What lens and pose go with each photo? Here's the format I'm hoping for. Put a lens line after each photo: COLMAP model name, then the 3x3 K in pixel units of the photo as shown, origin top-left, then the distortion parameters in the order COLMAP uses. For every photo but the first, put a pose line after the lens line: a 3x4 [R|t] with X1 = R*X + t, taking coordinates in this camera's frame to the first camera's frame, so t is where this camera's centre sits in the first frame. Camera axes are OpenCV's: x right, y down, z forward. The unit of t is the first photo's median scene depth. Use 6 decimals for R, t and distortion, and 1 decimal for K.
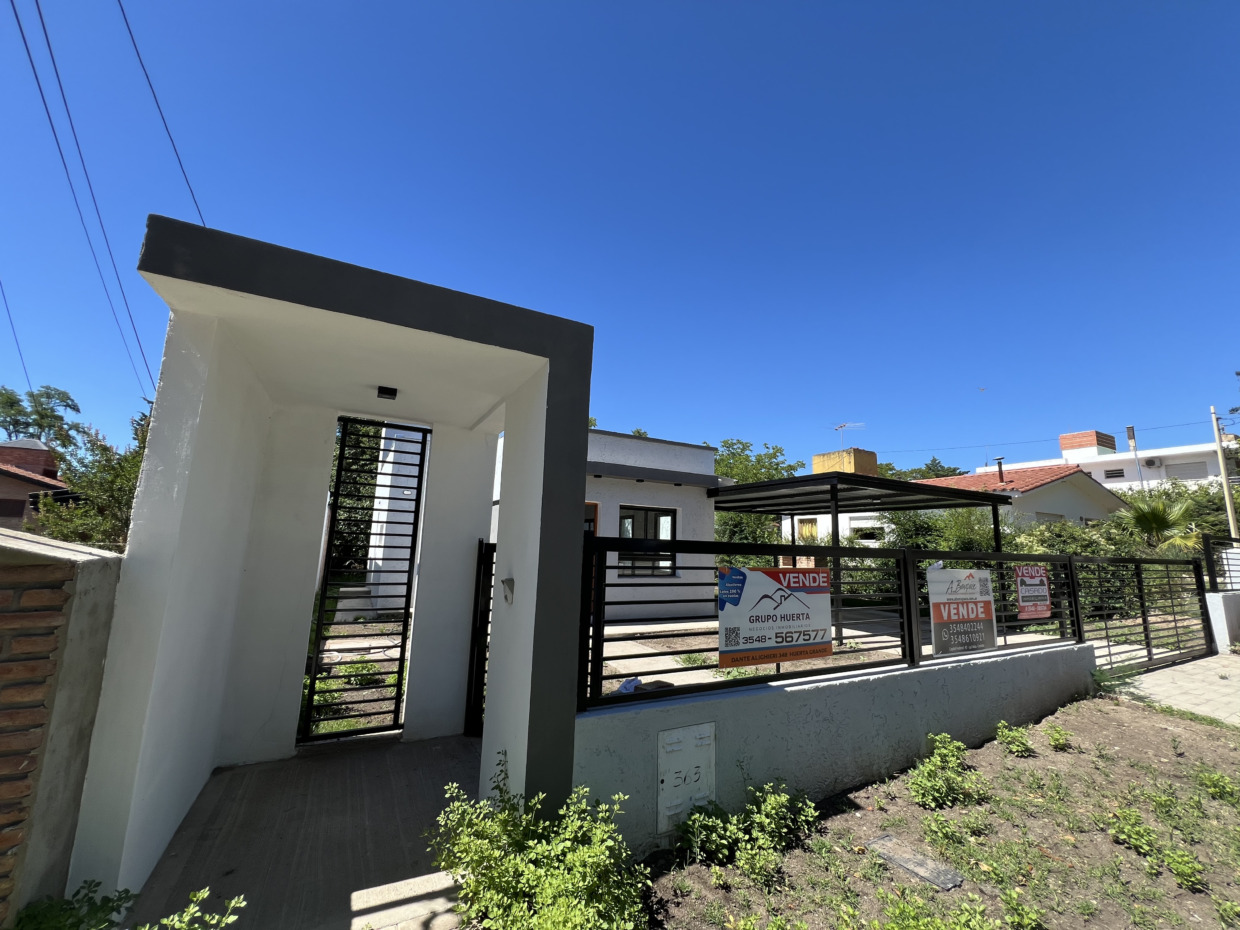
lens RADIAL K [[496.0, 0, 618.3], [0, 496.0, 461.9], [0, 0, 1]] dist [-0.001847, 0.000907]
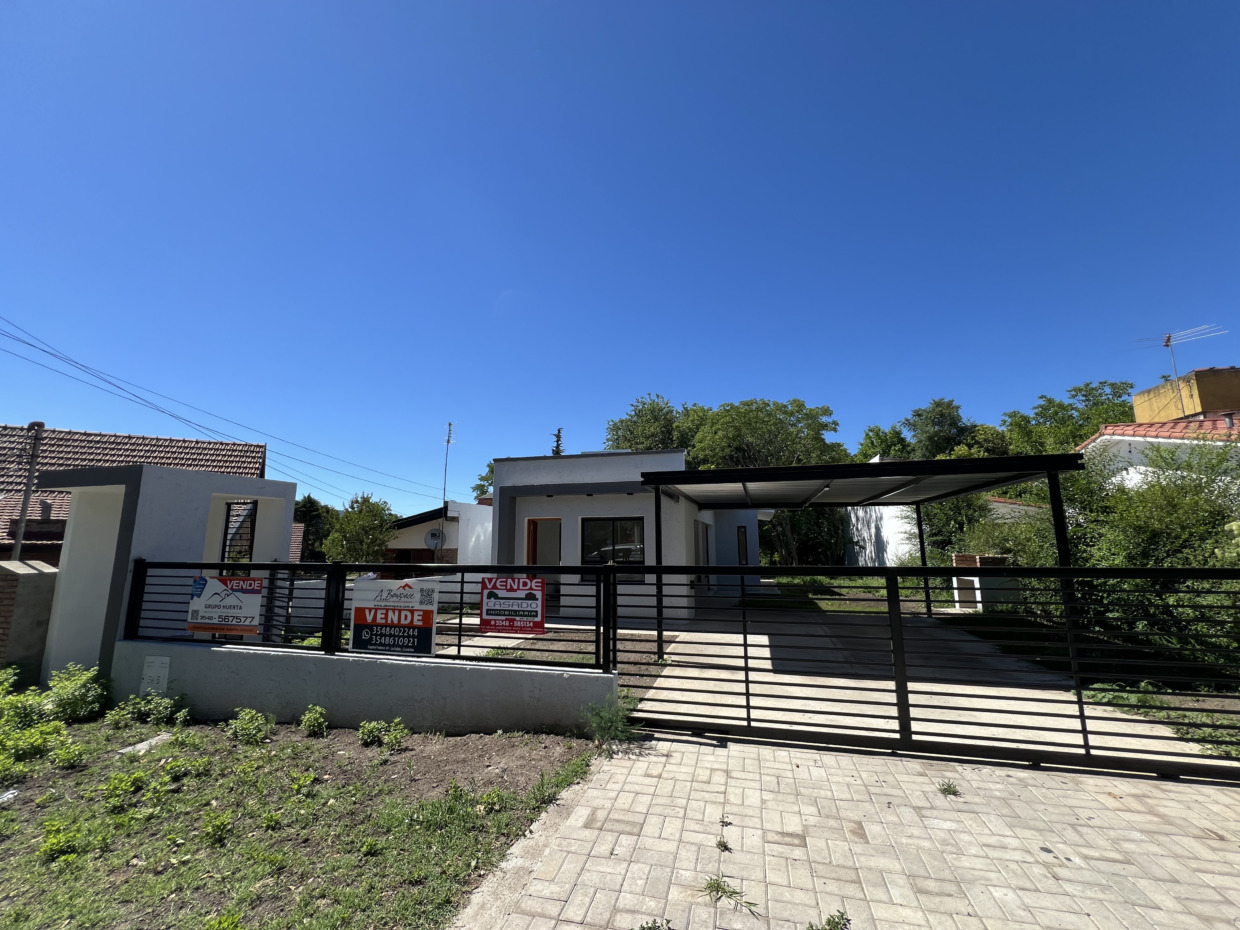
lens RADIAL K [[498.2, 0, 612.7], [0, 498.2, 459.3], [0, 0, 1]] dist [-0.001443, 0.000184]
pose [[0.723365, -0.146327, -0.674783, 1.928193], [0.140380, 0.988042, -0.063771, 0.087438], [0.676045, -0.048596, 0.735256, 0.523839]]
